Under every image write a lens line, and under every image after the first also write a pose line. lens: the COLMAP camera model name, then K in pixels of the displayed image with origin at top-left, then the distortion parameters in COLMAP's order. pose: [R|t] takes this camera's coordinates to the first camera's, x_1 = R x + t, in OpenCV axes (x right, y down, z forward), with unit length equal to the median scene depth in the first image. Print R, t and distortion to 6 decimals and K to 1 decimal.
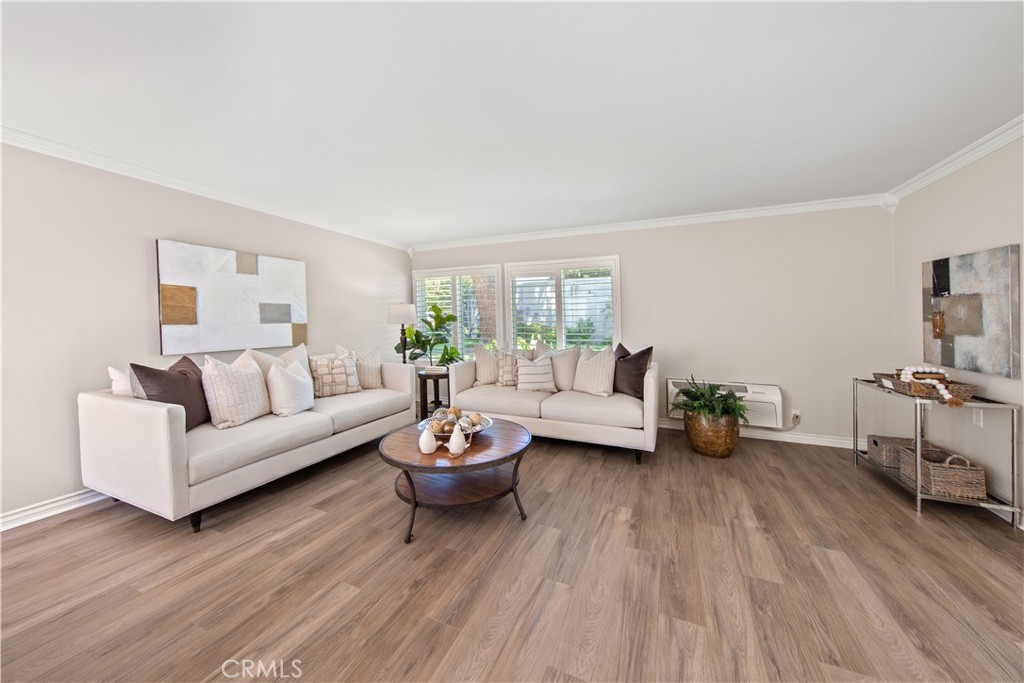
lens RADIAL K [[352.8, 0, 517.4], [0, 352.8, 320.6], [0, 0, 1]] dist [-0.001404, -0.000126]
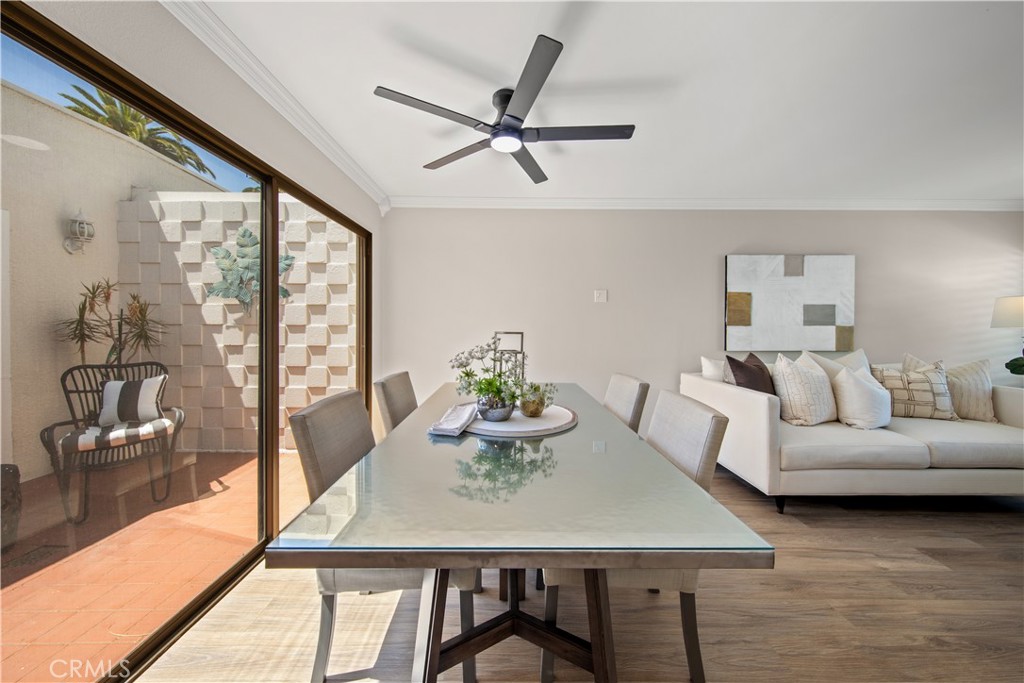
lens RADIAL K [[348.6, 0, 512.3], [0, 348.6, 332.2], [0, 0, 1]] dist [-0.000451, 0.000027]
pose [[0.394728, 0.019045, -0.918600, -0.203822], [-0.005448, 0.999816, 0.018388, 0.016909], [0.918782, -0.002254, 0.394760, -0.155881]]
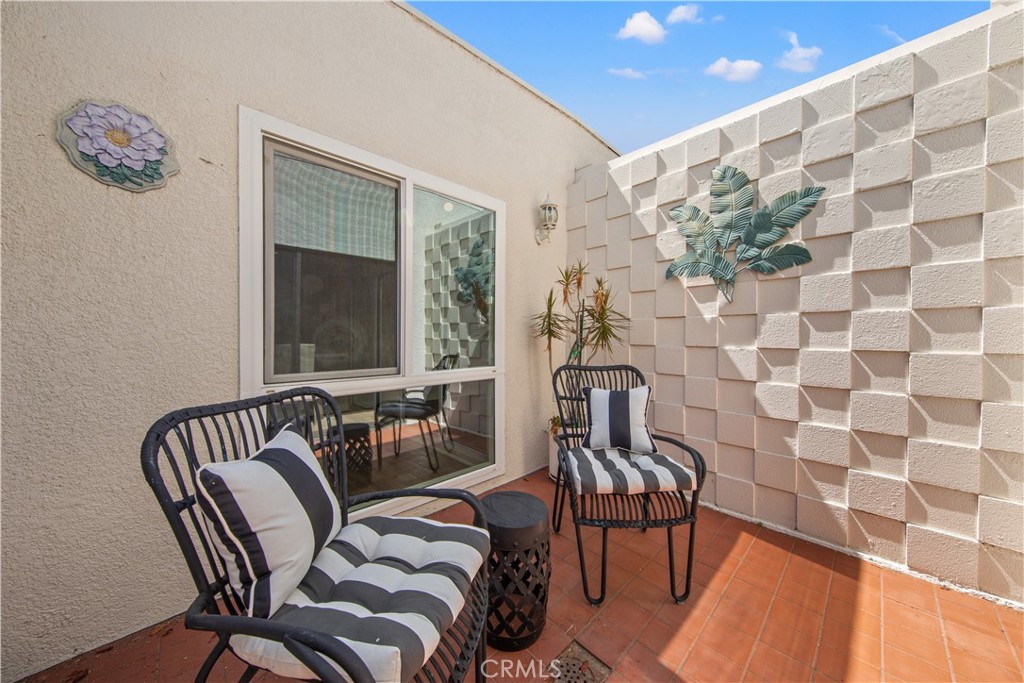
lens RADIAL K [[348.6, 0, 512.3], [0, 348.6, 332.2], [0, 0, 1]] dist [-0.000451, 0.000027]
pose [[-0.391142, -0.005886, -0.920312, -0.770683], [-0.000199, 0.999980, -0.006311, 0.062189], [0.920330, -0.002285, -0.391135, -0.655923]]
